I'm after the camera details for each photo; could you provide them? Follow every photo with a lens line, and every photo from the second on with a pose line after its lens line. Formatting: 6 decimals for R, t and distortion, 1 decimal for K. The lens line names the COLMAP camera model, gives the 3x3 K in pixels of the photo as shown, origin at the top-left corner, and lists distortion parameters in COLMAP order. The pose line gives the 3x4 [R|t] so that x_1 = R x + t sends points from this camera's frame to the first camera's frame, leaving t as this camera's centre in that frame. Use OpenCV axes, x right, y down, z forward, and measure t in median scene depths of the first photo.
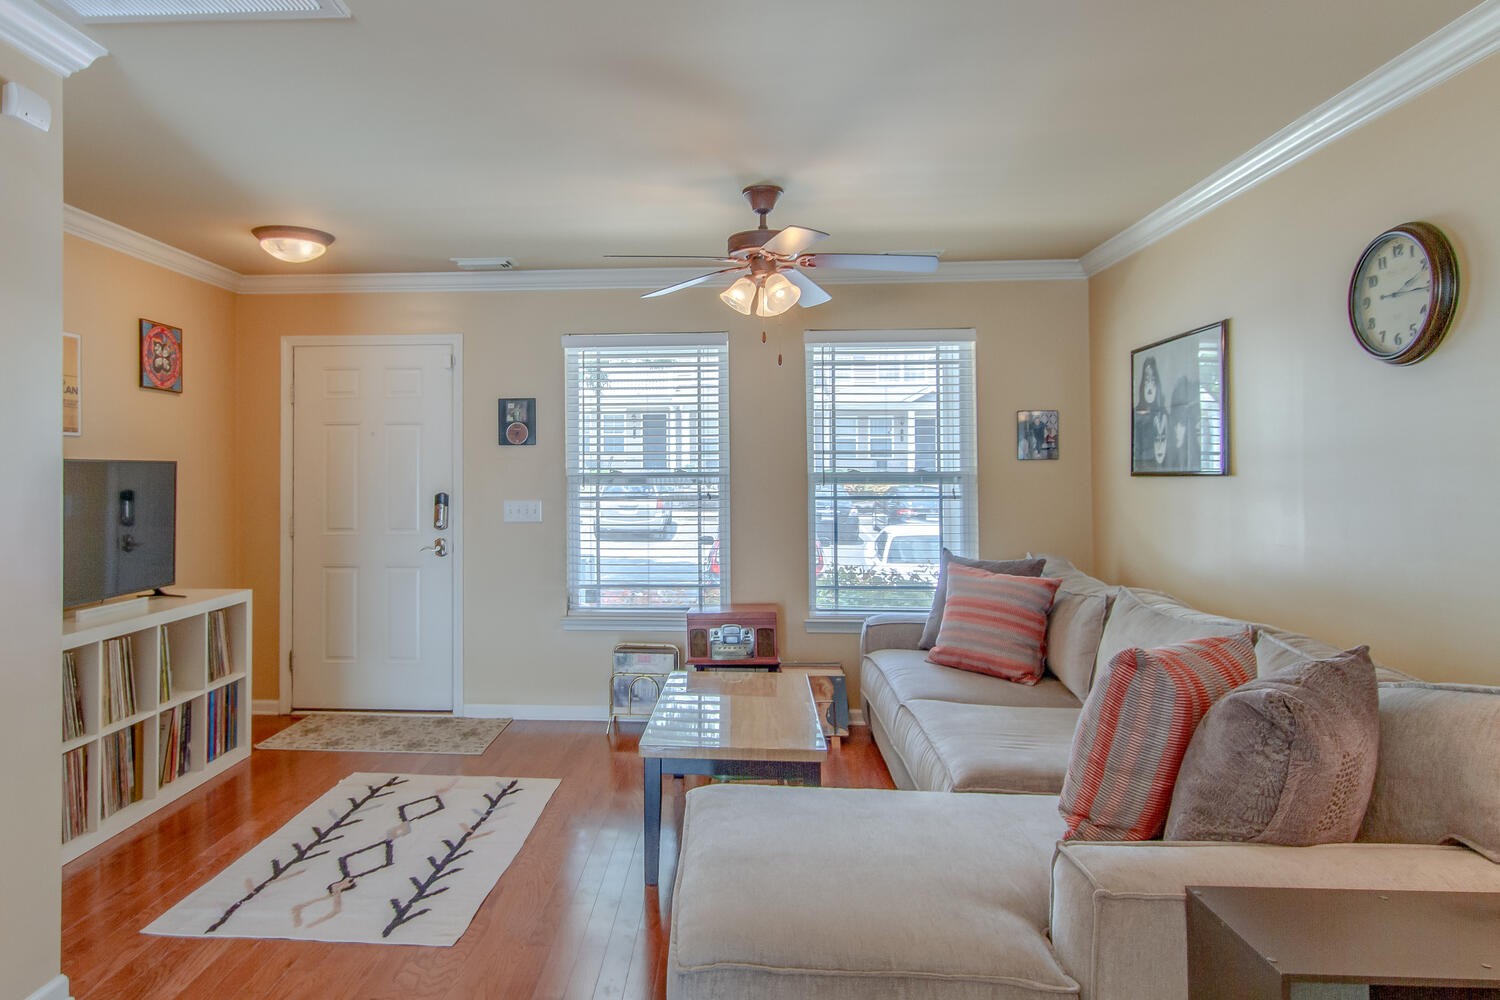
lens RADIAL K [[1001.2, 0, 717.7], [0, 1001.2, 467.8], [0, 0, 1]] dist [0.000899, 0.012826]
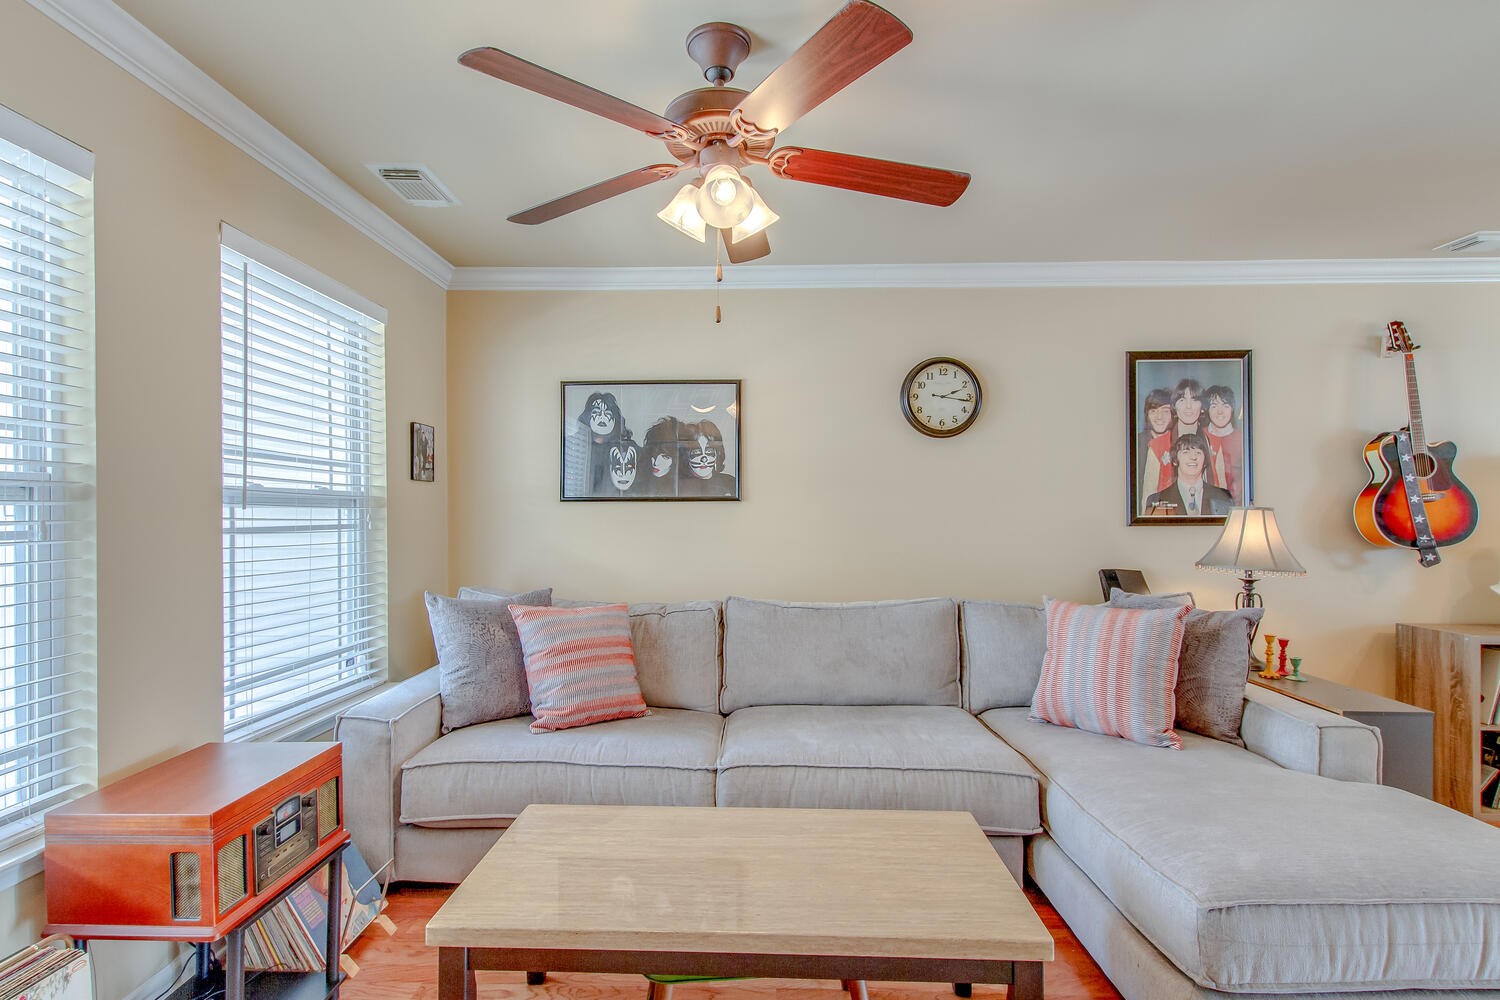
lens RADIAL K [[720.2, 0, 753.1], [0, 720.2, 510.6], [0, 0, 1]] dist [0.011917, -0.001953]
pose [[-0.016153, 0.007897, 0.999838, -0.372963], [-0.006624, 0.999946, -0.008005, 0.024666], [-0.999848, -0.006753, -0.016099, 0.884721]]
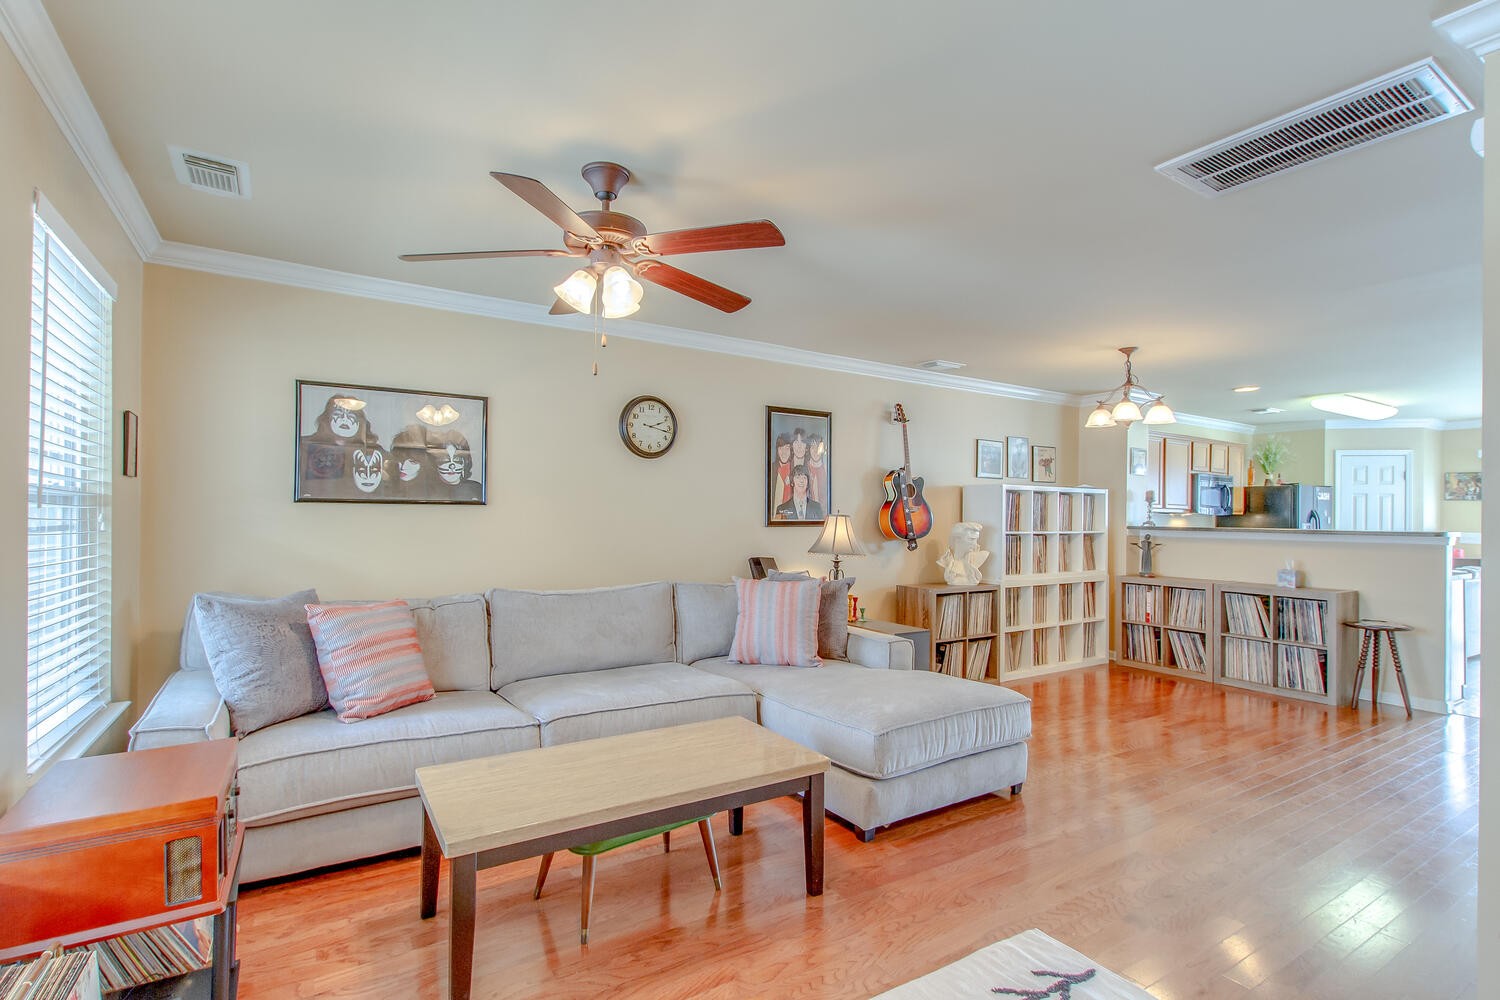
lens RADIAL K [[683.0, 0, 742.6], [0, 683.0, 512.3], [0, 0, 1]] dist [0.002489, -0.001427]
pose [[-0.562969, 0.003201, 0.826472, -0.460525], [-0.013082, 0.999833, -0.012783, 0.023827], [-0.826375, -0.018008, -0.562833, 1.106980]]
